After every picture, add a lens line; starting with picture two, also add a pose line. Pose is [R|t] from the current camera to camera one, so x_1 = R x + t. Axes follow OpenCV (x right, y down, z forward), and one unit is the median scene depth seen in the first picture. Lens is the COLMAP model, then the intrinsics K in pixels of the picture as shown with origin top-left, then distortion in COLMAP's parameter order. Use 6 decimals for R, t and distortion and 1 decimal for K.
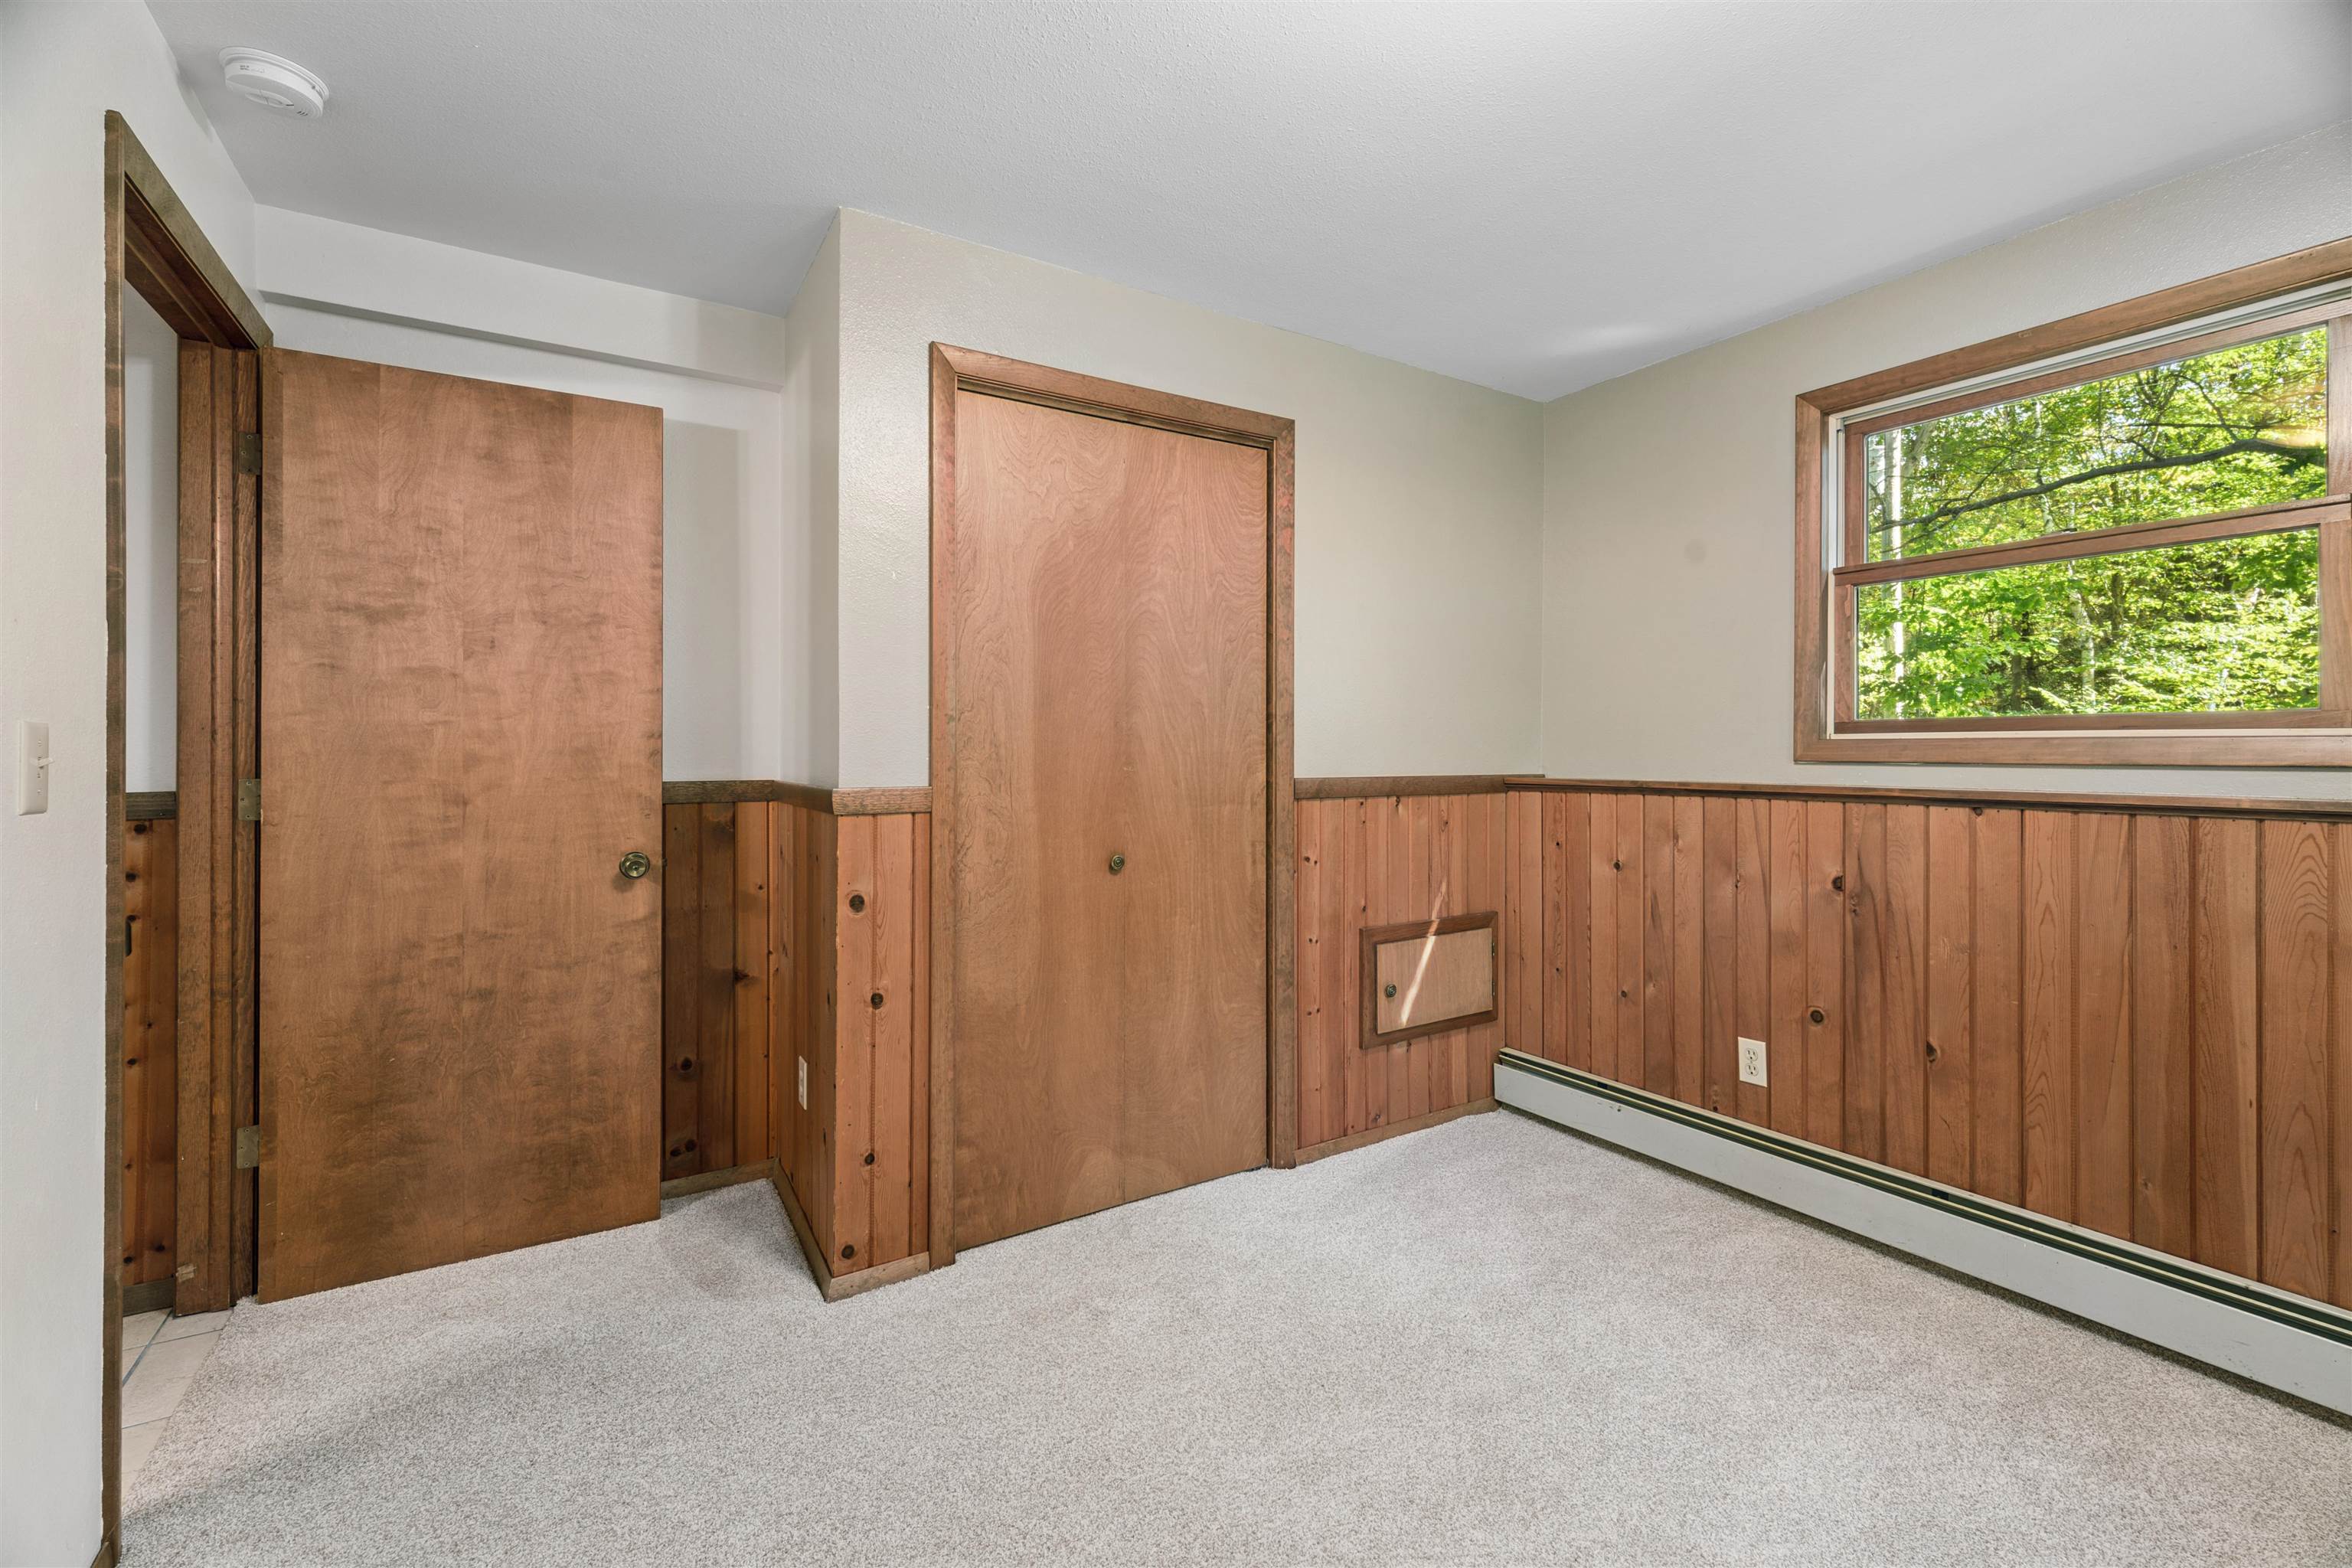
lens RADIAL K [[1008.4, 0, 1189.8], [0, 1008.4, 761.4], [0, 0, 1]] dist [-0.000709, -0.000542]
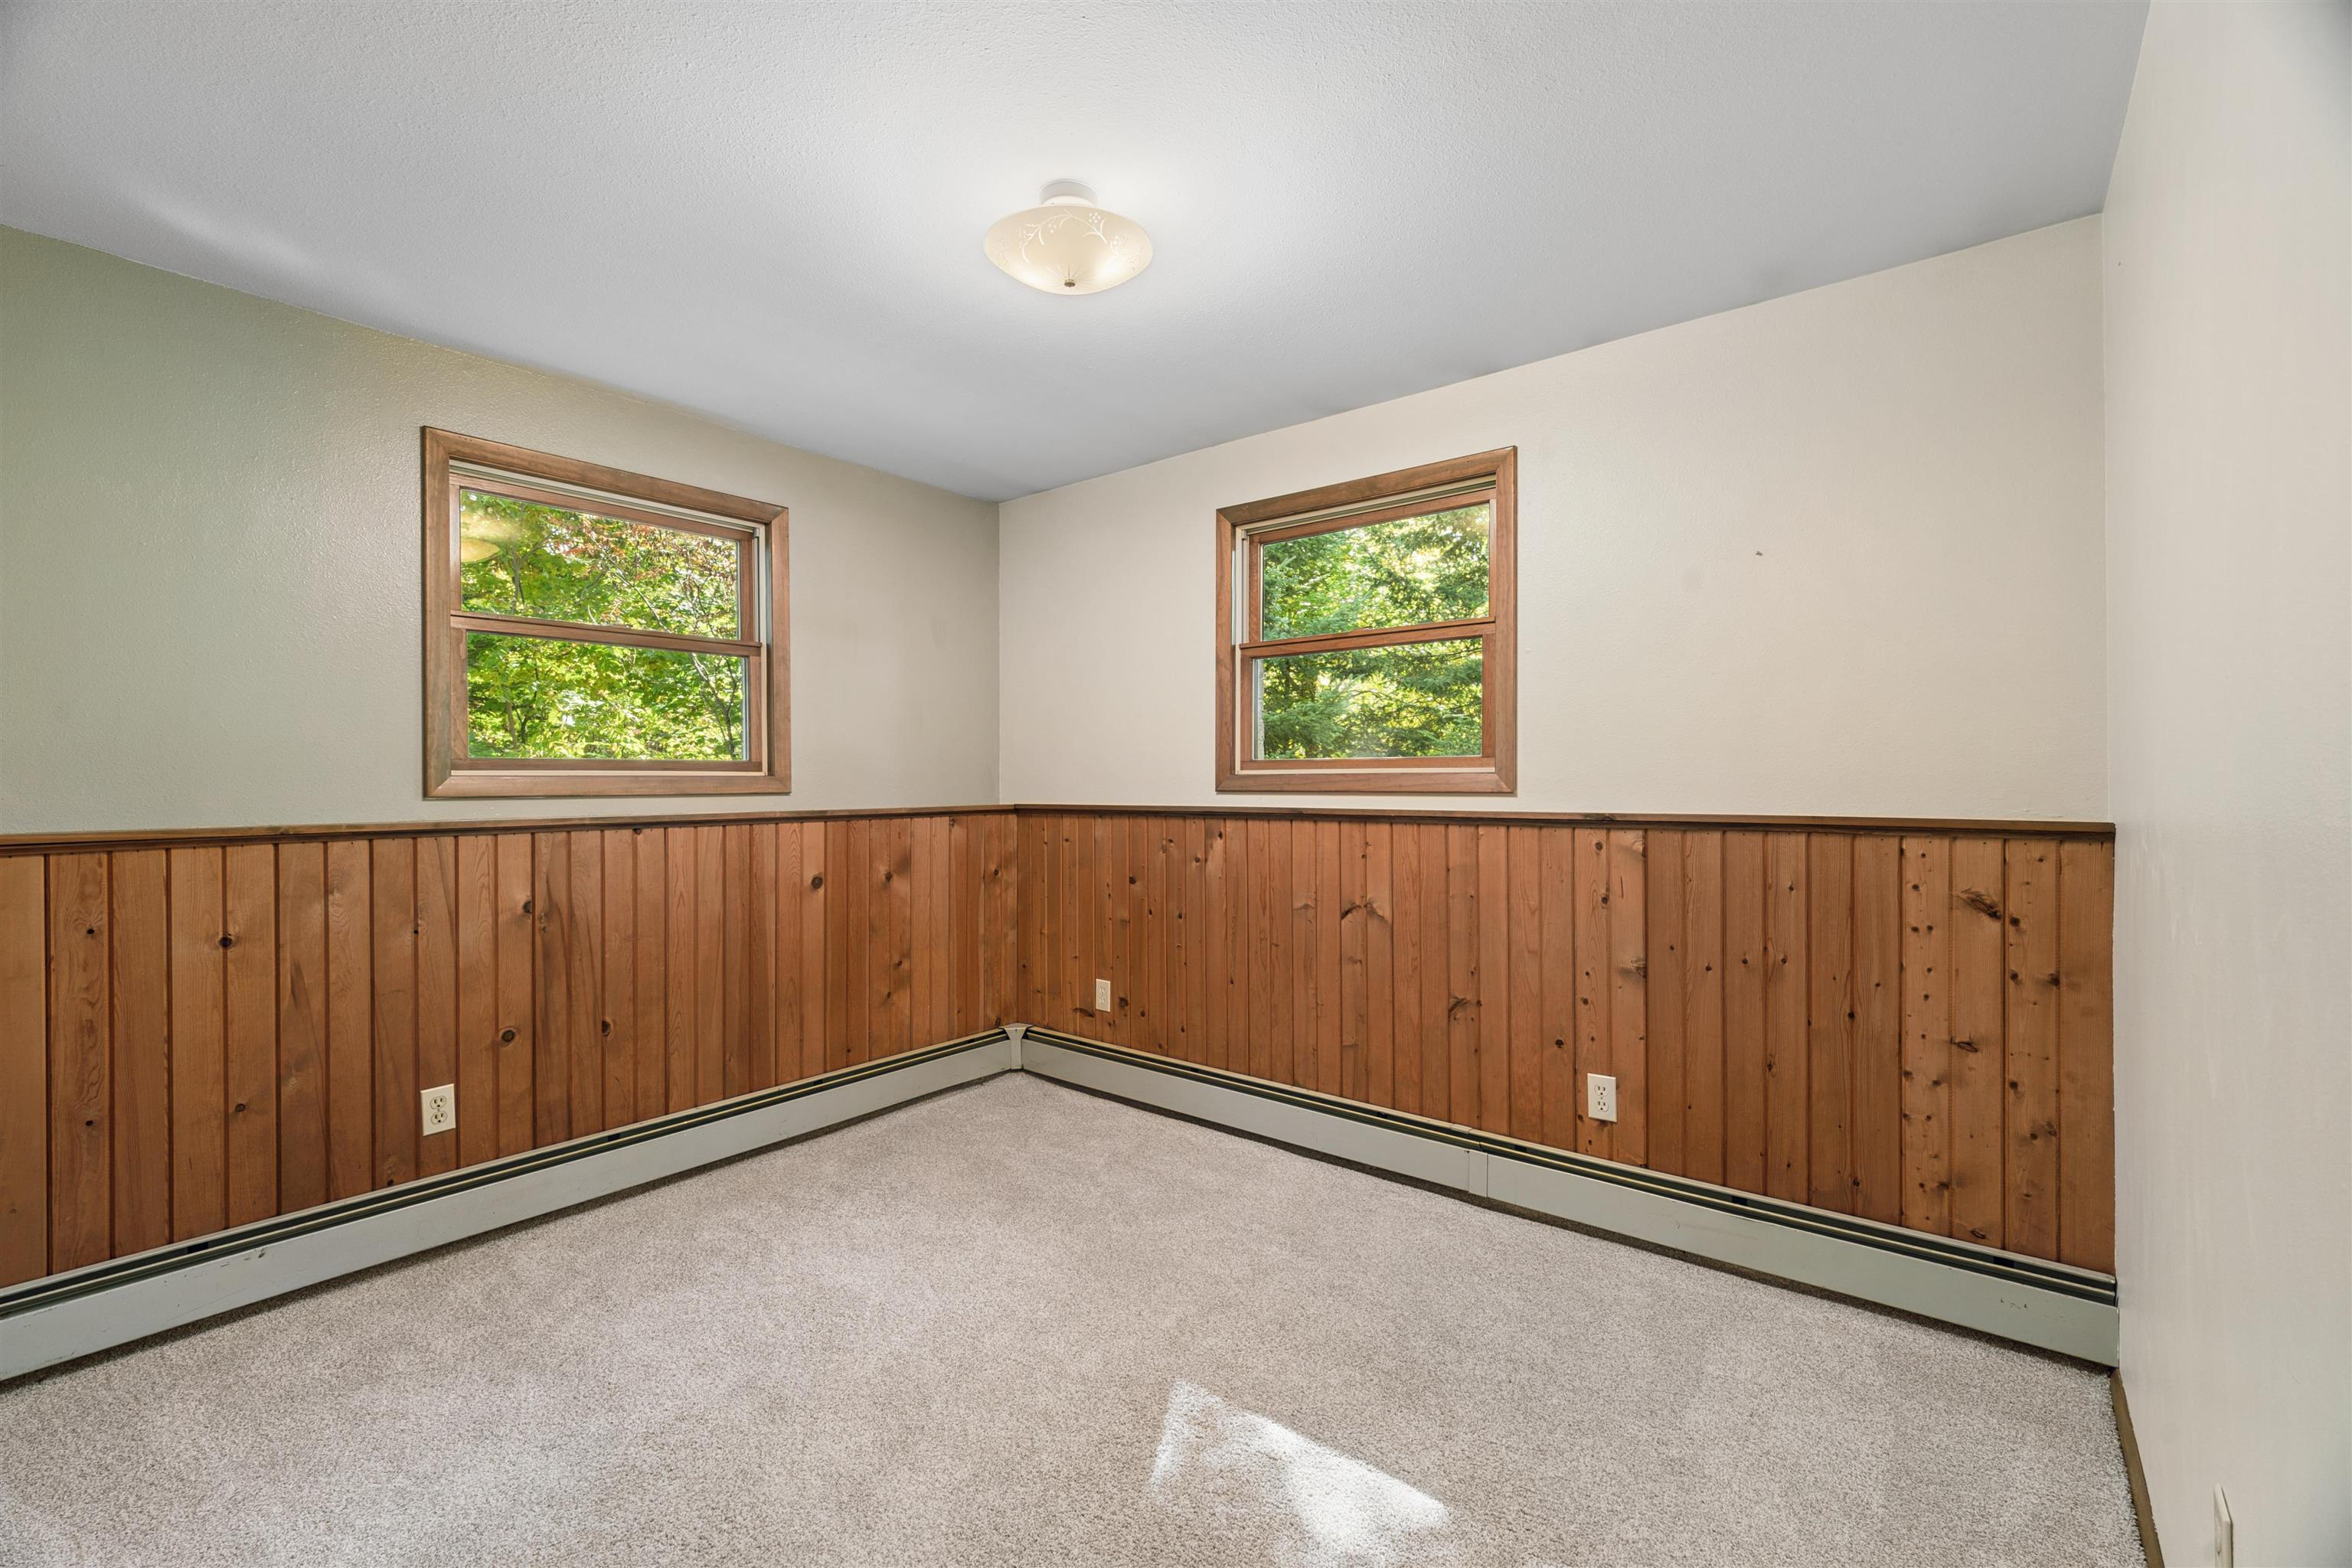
lens RADIAL K [[988.5, 0, 1162.2], [0, 988.5, 766.2], [0, 0, 1]] dist [0.003811, -0.000358]
pose [[-0.315430, 0.003526, 0.948942, -0.620964], [0.006090, 0.999980, -0.001691, -0.027391], [-0.948929, 0.005245, -0.315445, 0.707744]]
